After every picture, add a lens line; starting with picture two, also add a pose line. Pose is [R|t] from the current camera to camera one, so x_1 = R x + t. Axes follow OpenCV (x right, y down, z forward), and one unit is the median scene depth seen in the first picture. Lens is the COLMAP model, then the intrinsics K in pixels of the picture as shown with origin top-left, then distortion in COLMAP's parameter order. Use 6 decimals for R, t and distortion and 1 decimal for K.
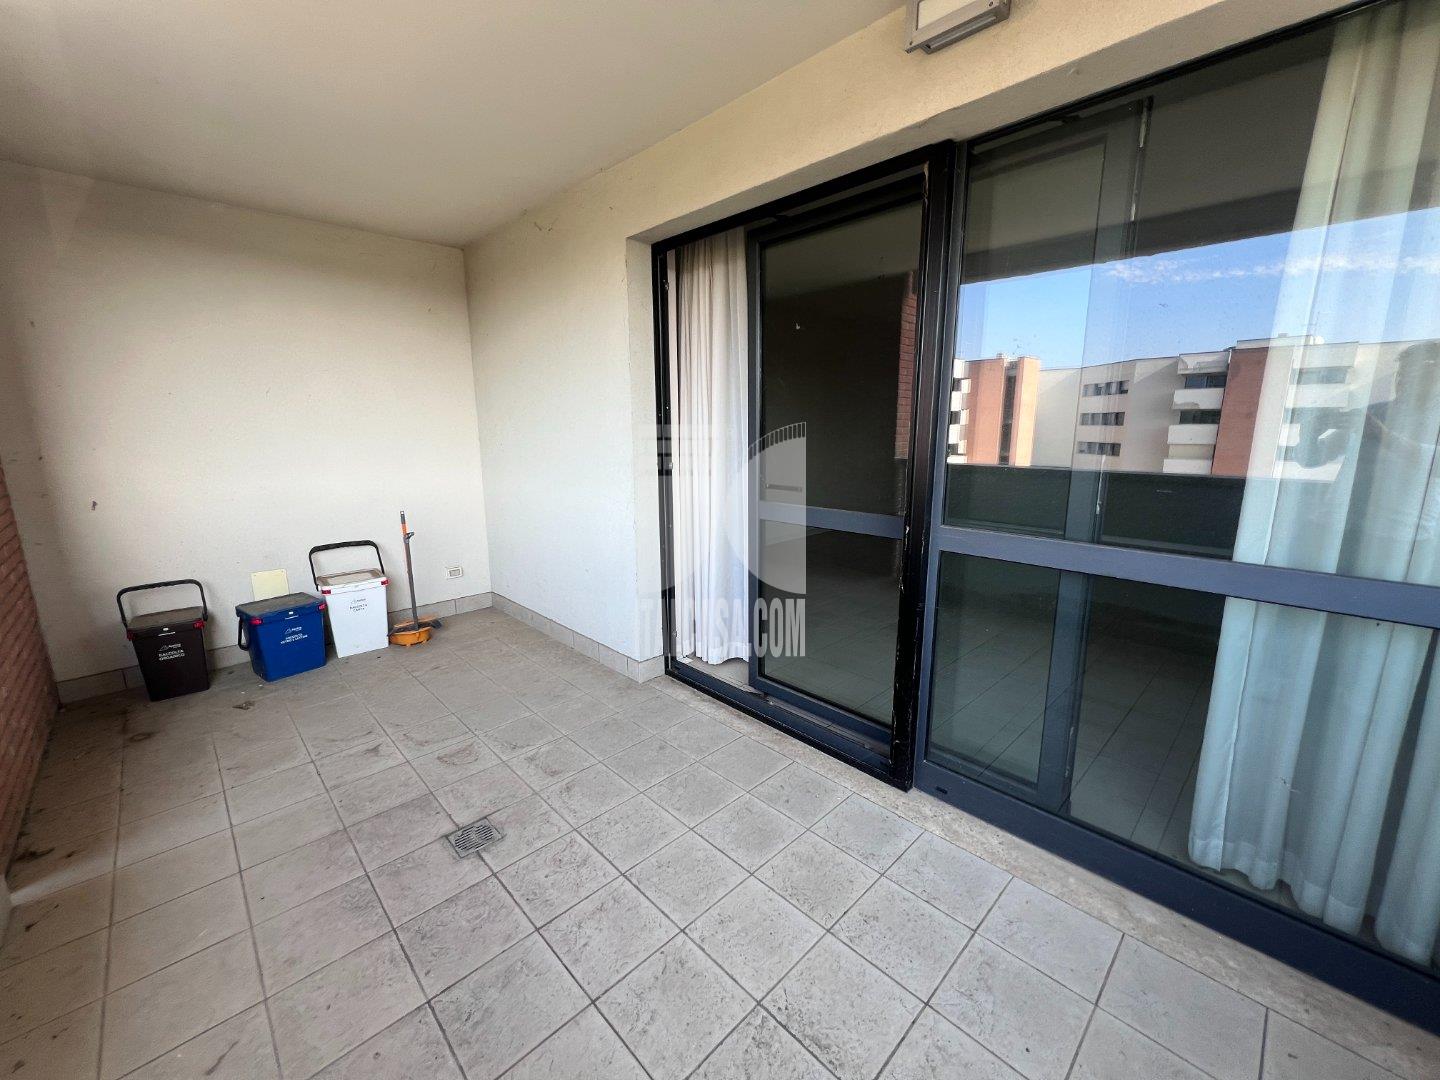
lens RADIAL K [[574.8, 0, 725.6], [0, 574.8, 525.2], [0, 0, 1]] dist [0.001268, -0.000263]
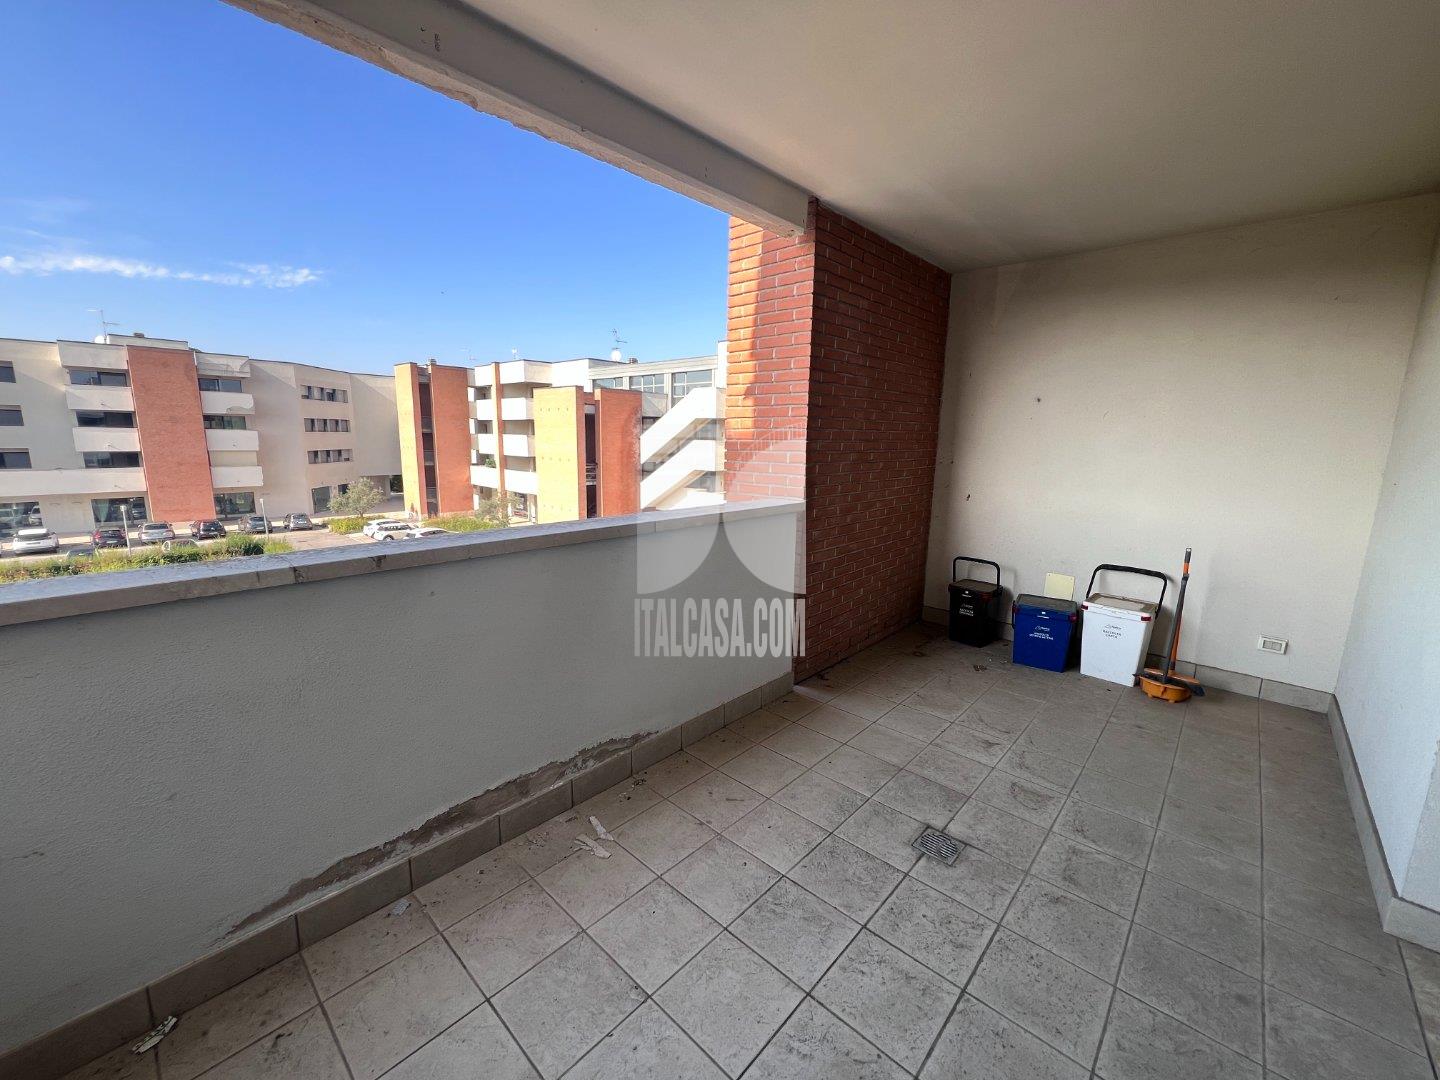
lens RADIAL K [[582.8, 0, 713.1], [0, 582.8, 541.9], [0, 0, 1]] dist [-0.007356, 0.001225]
pose [[0.039115, 0.185819, -0.981805, 0.400509], [-0.195330, 0.965023, 0.174861, -0.068811], [0.979957, 0.184937, 0.074043, 0.376110]]
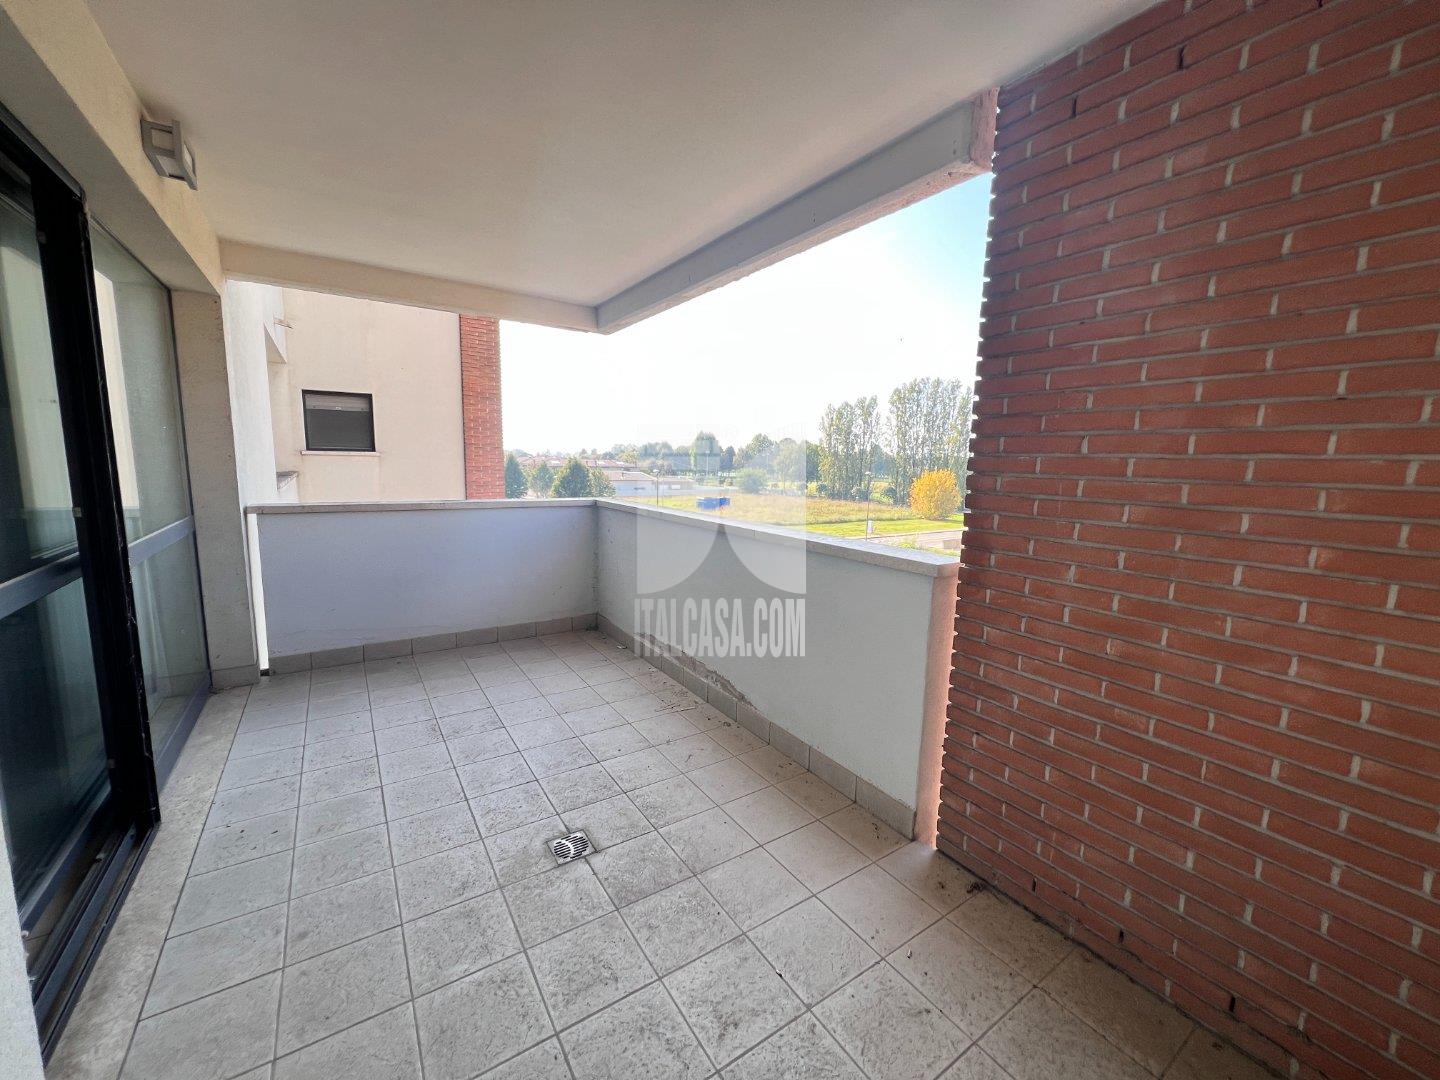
lens RADIAL K [[574.8, 0, 705.1], [0, 574.8, 534.4], [0, 0, 1]] dist [0.001268, -0.000263]
pose [[-0.976688, -0.046907, 0.209476, -0.757773], [0.018890, 0.953268, 0.301536, -0.274507], [-0.213831, 0.298463, -0.930159, 1.530446]]
